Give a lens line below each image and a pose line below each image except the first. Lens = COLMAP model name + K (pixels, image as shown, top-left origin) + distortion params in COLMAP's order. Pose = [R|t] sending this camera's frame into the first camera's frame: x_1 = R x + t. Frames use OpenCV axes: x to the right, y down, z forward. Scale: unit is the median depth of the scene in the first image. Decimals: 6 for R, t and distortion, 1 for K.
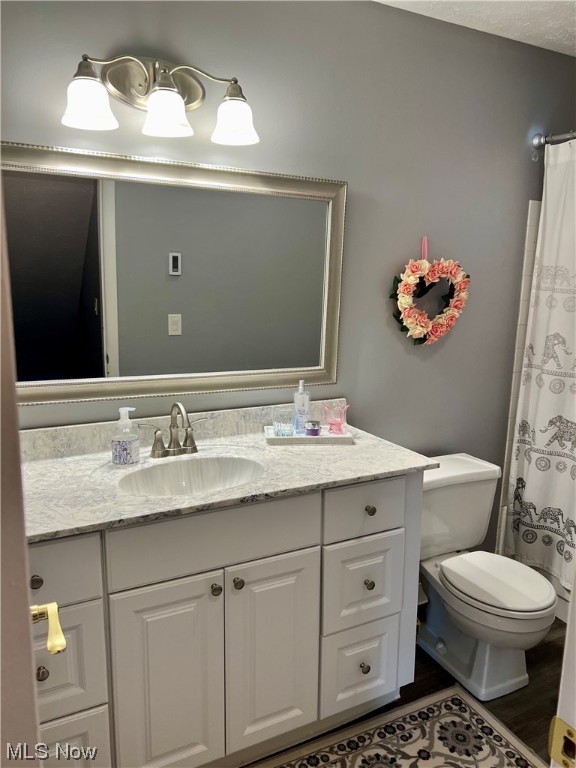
lens RADIAL K [[576.2, 0, 286.5], [0, 576.2, 386.2], [0, 0, 1]] dist [0.065630, -0.079431]
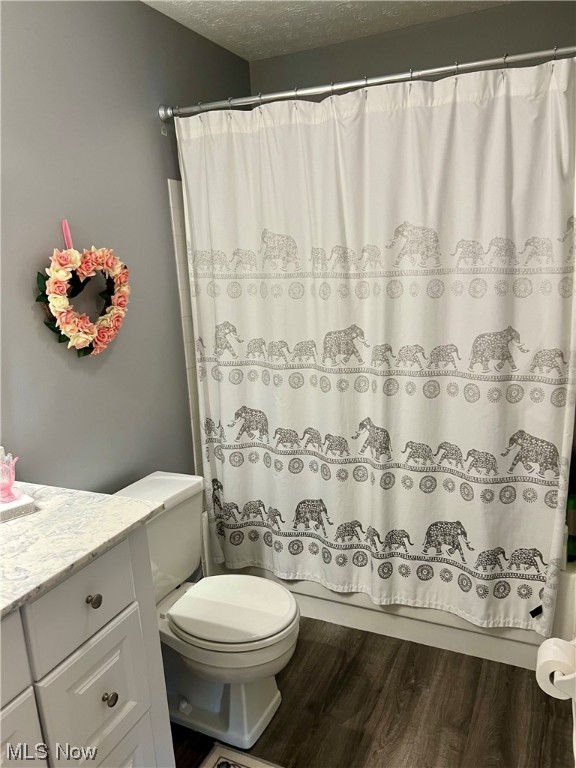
lens RADIAL K [[576.2, 0, 276.4], [0, 576.2, 382.7], [0, 0, 1]] dist [0.065630, -0.079431]
pose [[0.795621, -0.183930, 0.577198, -0.028219], [0.183663, 0.981187, 0.059500, -0.034863], [-0.577283, 0.058671, 0.814434, 0.200927]]
